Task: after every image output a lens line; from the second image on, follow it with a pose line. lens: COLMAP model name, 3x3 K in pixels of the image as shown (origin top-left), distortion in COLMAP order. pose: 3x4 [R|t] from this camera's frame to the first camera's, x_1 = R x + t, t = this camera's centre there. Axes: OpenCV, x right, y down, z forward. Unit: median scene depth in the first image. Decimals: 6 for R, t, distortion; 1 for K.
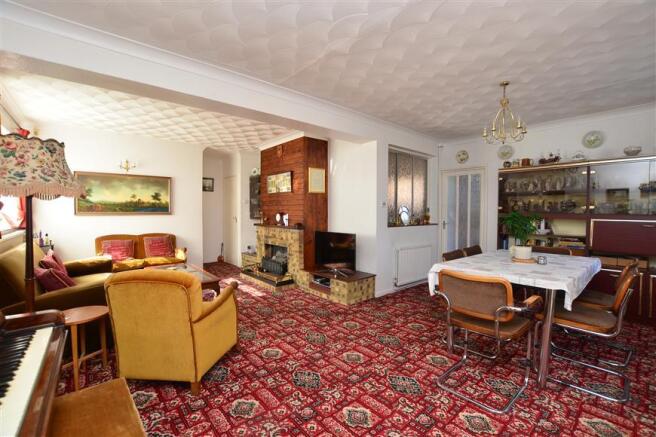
lens RADIAL K [[288.7, 0, 330.9], [0, 288.7, 220.0], [0, 0, 1]] dist [-0.026953, 0.001269]
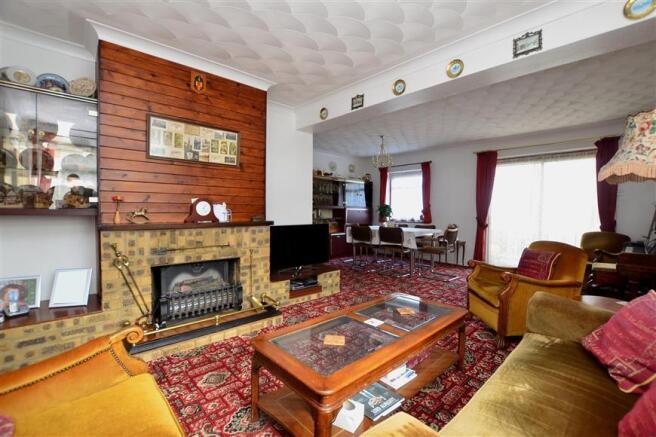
lens RADIAL K [[288.7, 0, 332.2], [0, 288.7, 219.8], [0, 0, 1]] dist [-0.026953, 0.001269]
pose [[-0.041141, -0.039151, 0.998386, -0.814896], [0.018080, 0.999039, 0.039922, -0.005471], [-0.998990, 0.019693, -0.040393, 0.886579]]
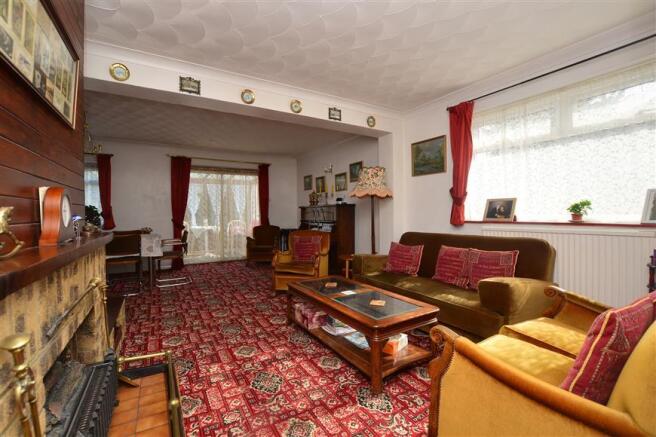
lens RADIAL K [[288.7, 0, 330.6], [0, 288.7, 217.0], [0, 0, 1]] dist [-0.026953, 0.001269]
pose [[-0.985867, 0.001946, 0.167519, -0.487999], [0.009093, 0.999080, 0.041910, -0.012575], [-0.167284, 0.042841, -0.984978, 1.346050]]
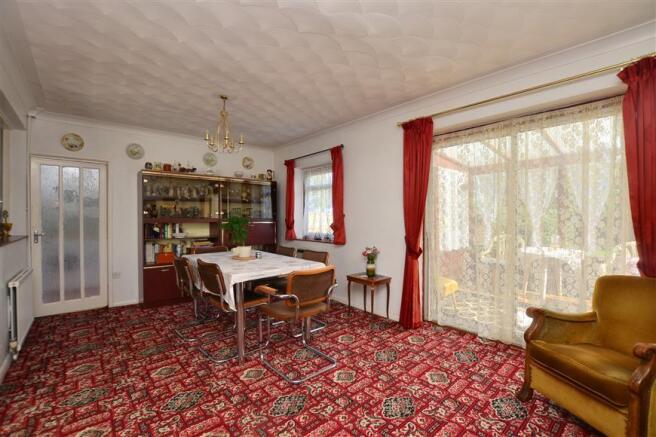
lens RADIAL K [[288.7, 0, 331.1], [0, 288.7, 219.6], [0, 0, 1]] dist [-0.026953, 0.001269]
pose [[-0.009888, -0.012669, 0.999871, -0.296466], [0.029900, 0.999469, 0.012960, -0.012654], [-0.999504, 0.030024, -0.009504, 0.386448]]
